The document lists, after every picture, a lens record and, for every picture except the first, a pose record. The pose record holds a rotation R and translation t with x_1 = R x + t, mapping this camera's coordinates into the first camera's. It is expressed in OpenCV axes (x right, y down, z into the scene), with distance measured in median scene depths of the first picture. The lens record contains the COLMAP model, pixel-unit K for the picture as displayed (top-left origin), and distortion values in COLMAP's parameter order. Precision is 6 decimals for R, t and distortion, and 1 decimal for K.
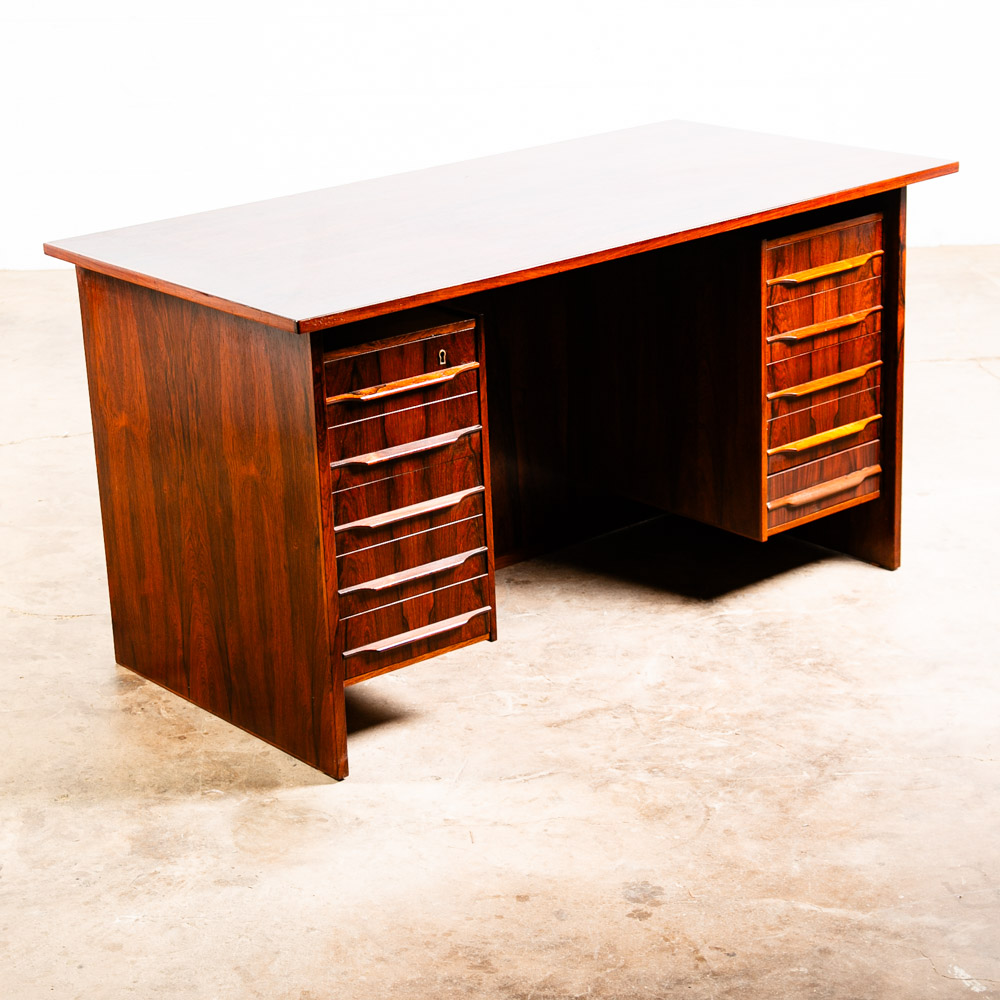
lens RADIAL K [[2407.2, 0, 500.0], [0, 2407.2, 500.0], [0, 0, 1]] dist [0.111935, 0.429796]
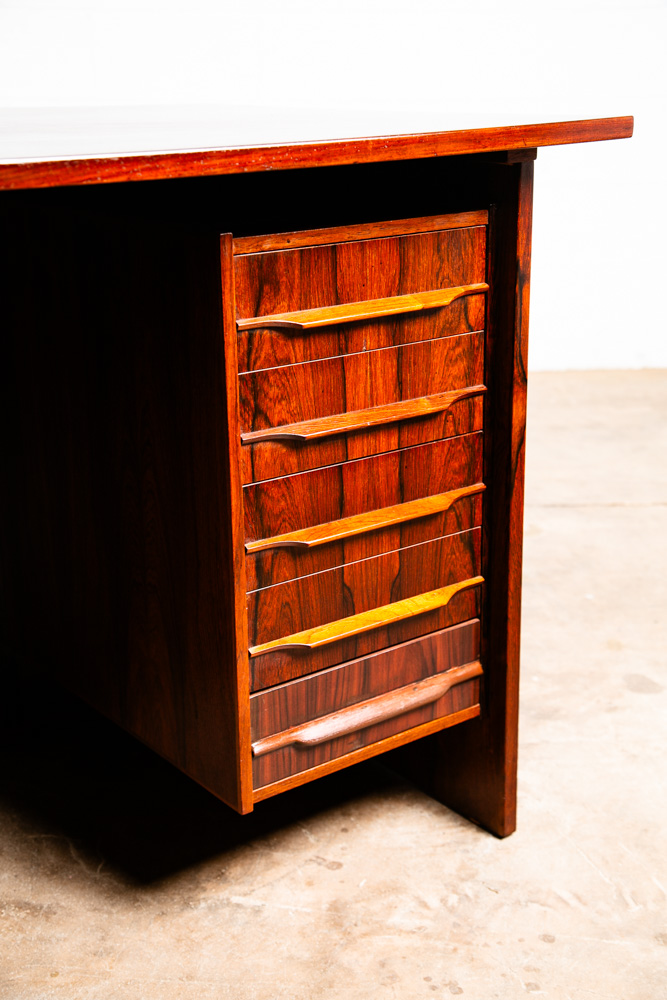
lens RADIAL K [[1390.8, 0, 333.5], [0, 1390.8, 500.0], [0, 0, 1]] dist [0.093556, 0.114531]
pose [[0.998774, 0.036426, -0.033533, 0.136606], [-0.037215, 0.999038, -0.023218, -0.045819], [0.032655, 0.024438, 0.999168, 0.687417]]
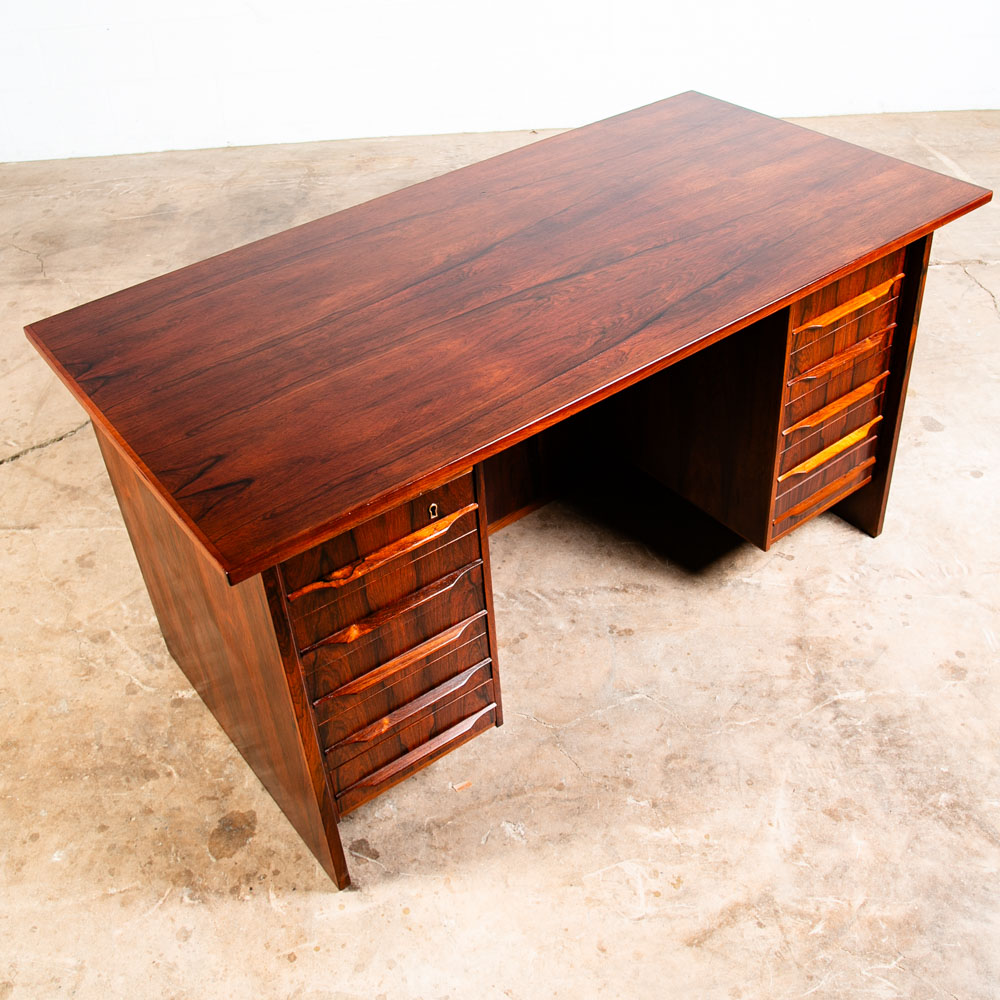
lens RADIAL K [[1143.3, 0, 502.1], [0, 1143.3, 460.5], [0, 0, 1]] dist [-0.099363, 0.002433]
pose [[0.998705, 0.009957, -0.049890, 0.018047], [0.006150, 0.949843, 0.312666, -0.176472], [0.050501, -0.312568, 0.948552, 0.533960]]
